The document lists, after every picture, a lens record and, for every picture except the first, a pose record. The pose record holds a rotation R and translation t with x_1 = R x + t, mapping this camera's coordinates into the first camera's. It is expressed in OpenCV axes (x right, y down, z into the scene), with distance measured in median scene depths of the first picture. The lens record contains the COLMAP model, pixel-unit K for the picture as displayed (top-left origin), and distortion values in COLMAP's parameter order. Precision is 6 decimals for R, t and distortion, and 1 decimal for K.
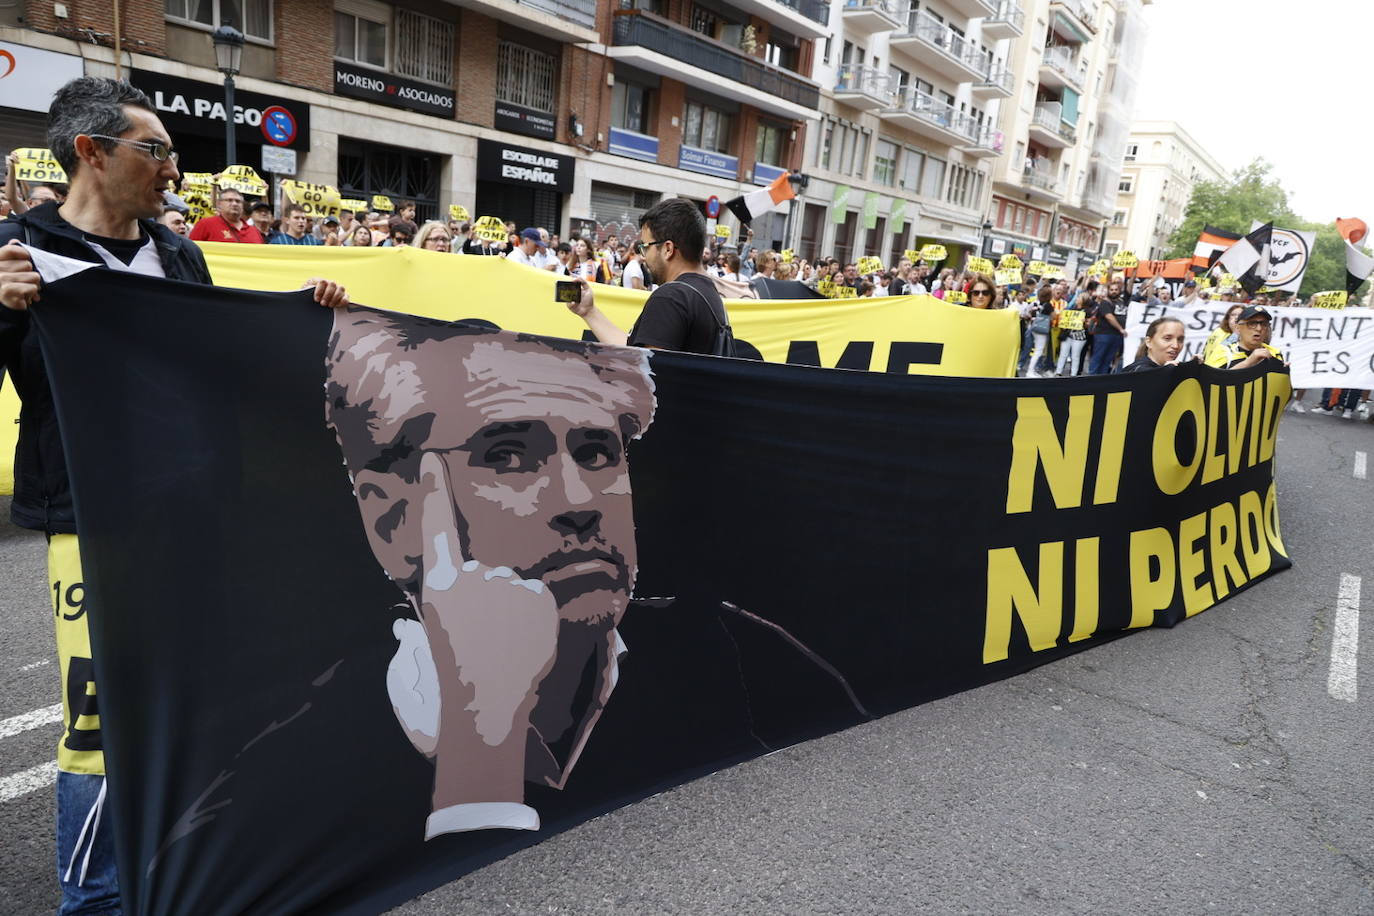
lens RADIAL K [[918.2, 0, 681.2], [0, 918.2, 462.2], [0, 0, 1]] dist [-0.006602, 0.009083]
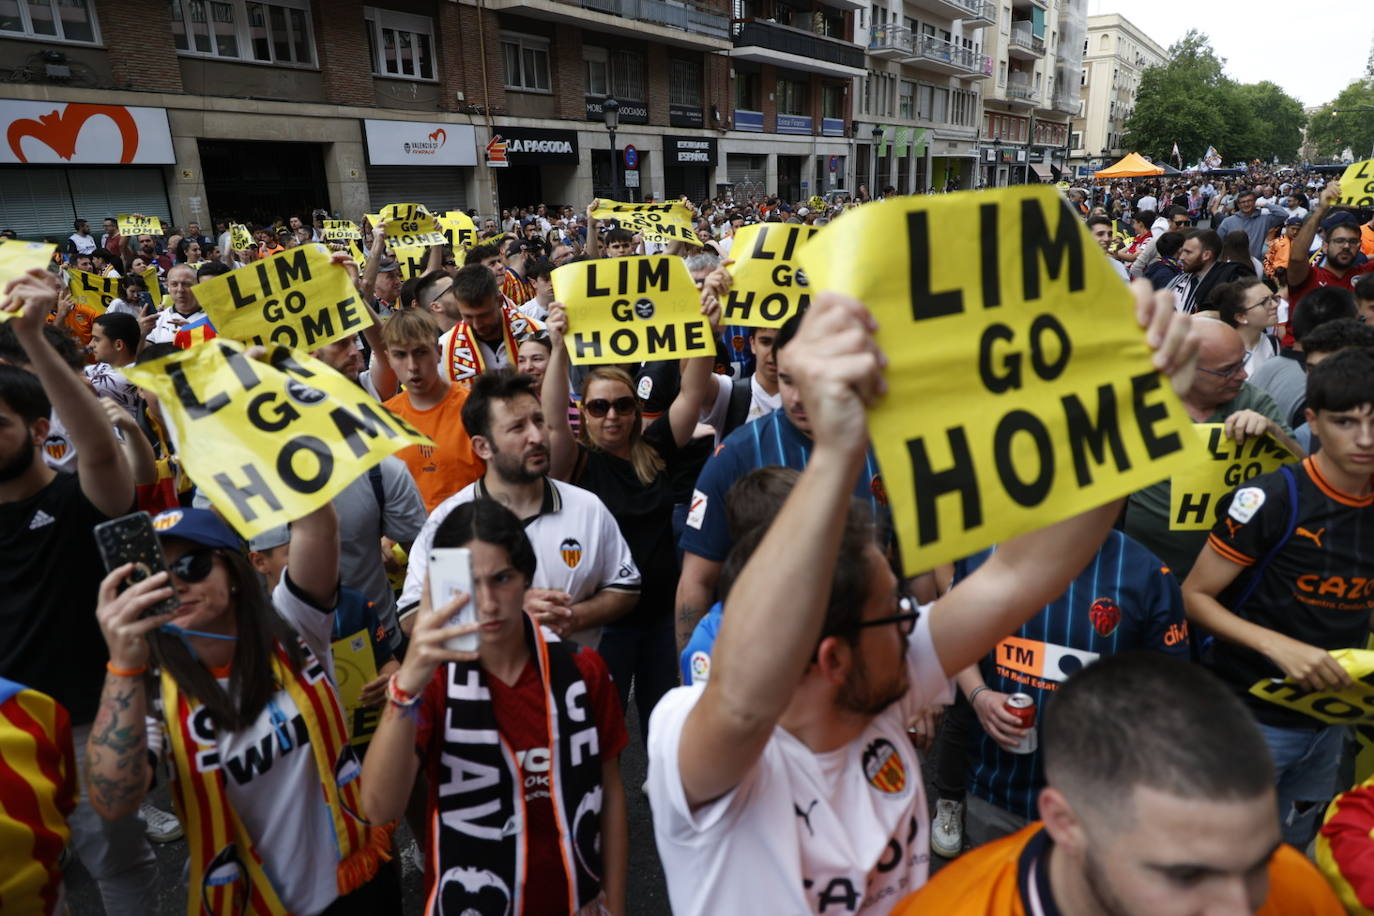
lens RADIAL K [[915.1, 0, 687.0], [0, 915.1, 458.0], [0, 0, 1]] dist [0.006191, 0.007650]
pose [[0.989496, -0.140830, 0.032617, -0.232091], [0.138545, 0.988282, 0.064066, 0.027393], [-0.041257, -0.058874, 0.997412, -0.292856]]
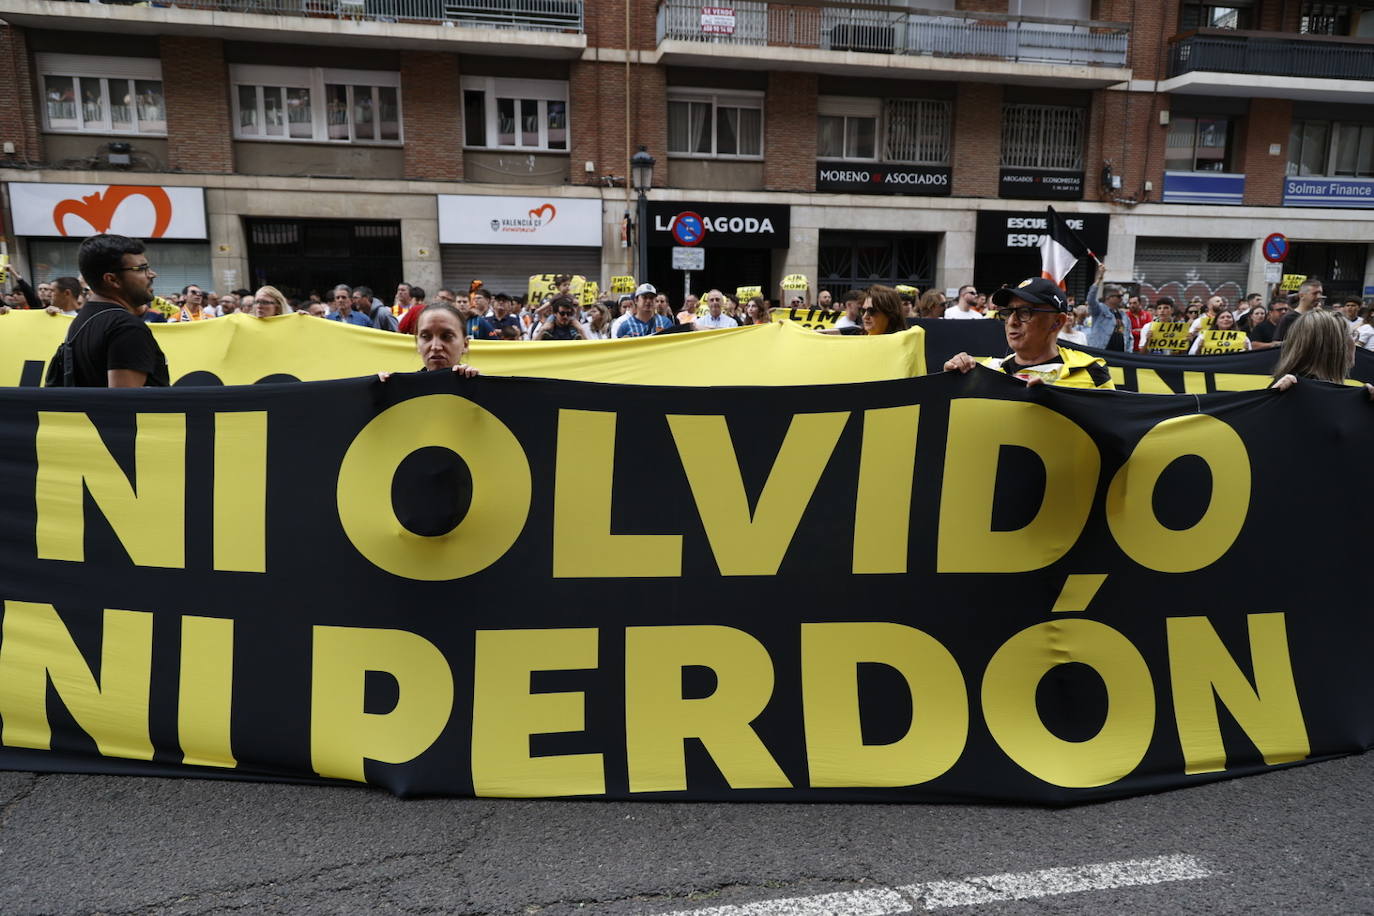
lens RADIAL K [[923.9, 0, 693.2], [0, 923.9, 467.9], [0, 0, 1]] dist [0.003306, 0.001394]
pose [[0.737176, 0.025319, -0.675226, 0.168191], [-0.089237, 0.994193, -0.060146, -0.003186], [0.669782, 0.104594, 0.735154, 0.098743]]
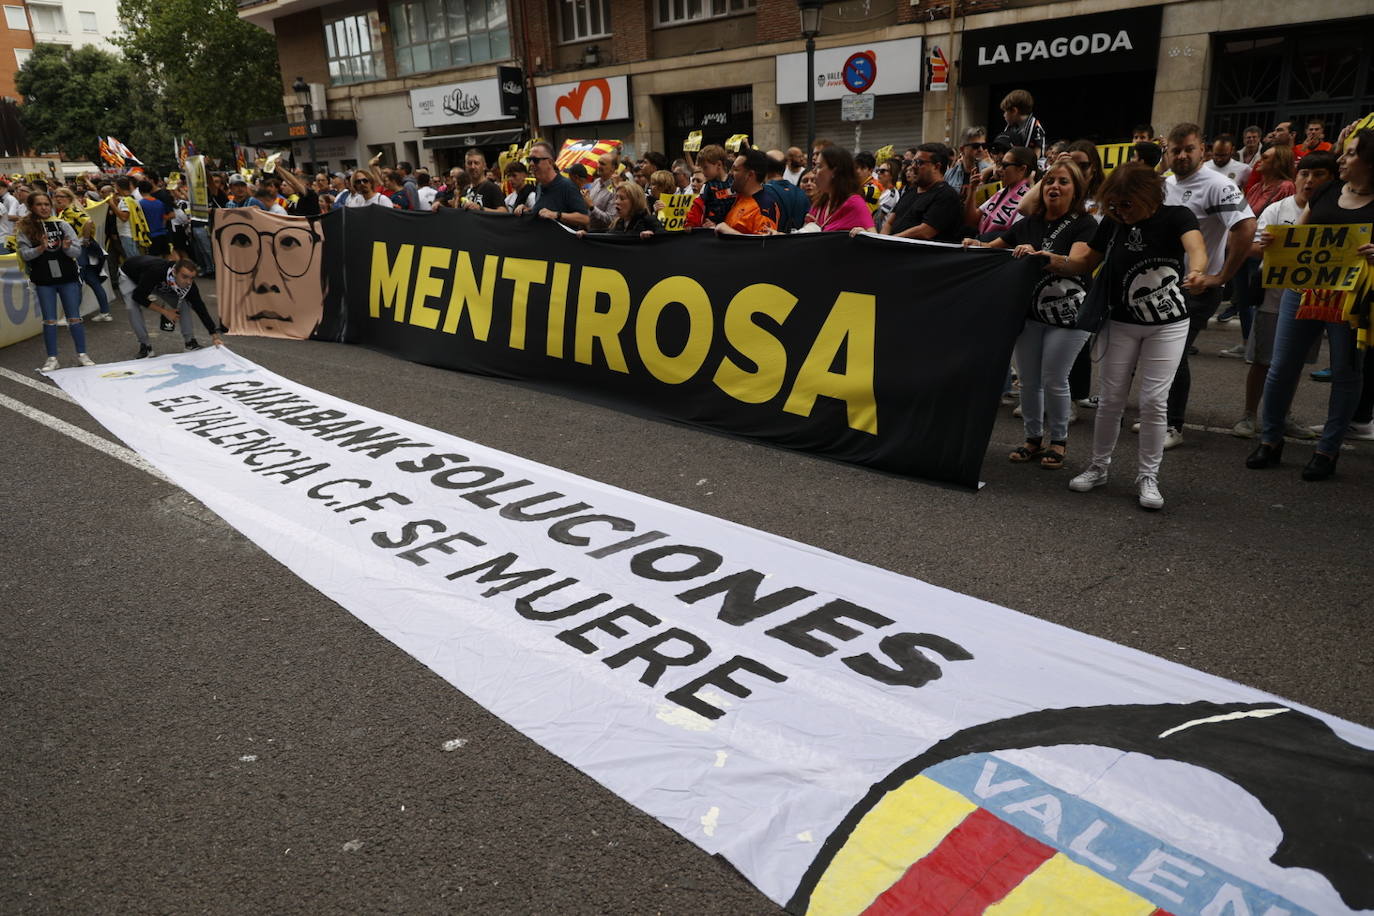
lens RADIAL K [[915.1, 0, 687.0], [0, 915.1, 458.0], [0, 0, 1]] dist [0.006191, 0.007650]
pose [[-0.081664, 0.212986, -0.973636, 0.313736], [-0.196566, 0.954270, 0.225237, -0.076568], [0.977084, 0.209777, -0.036064, 0.465386]]
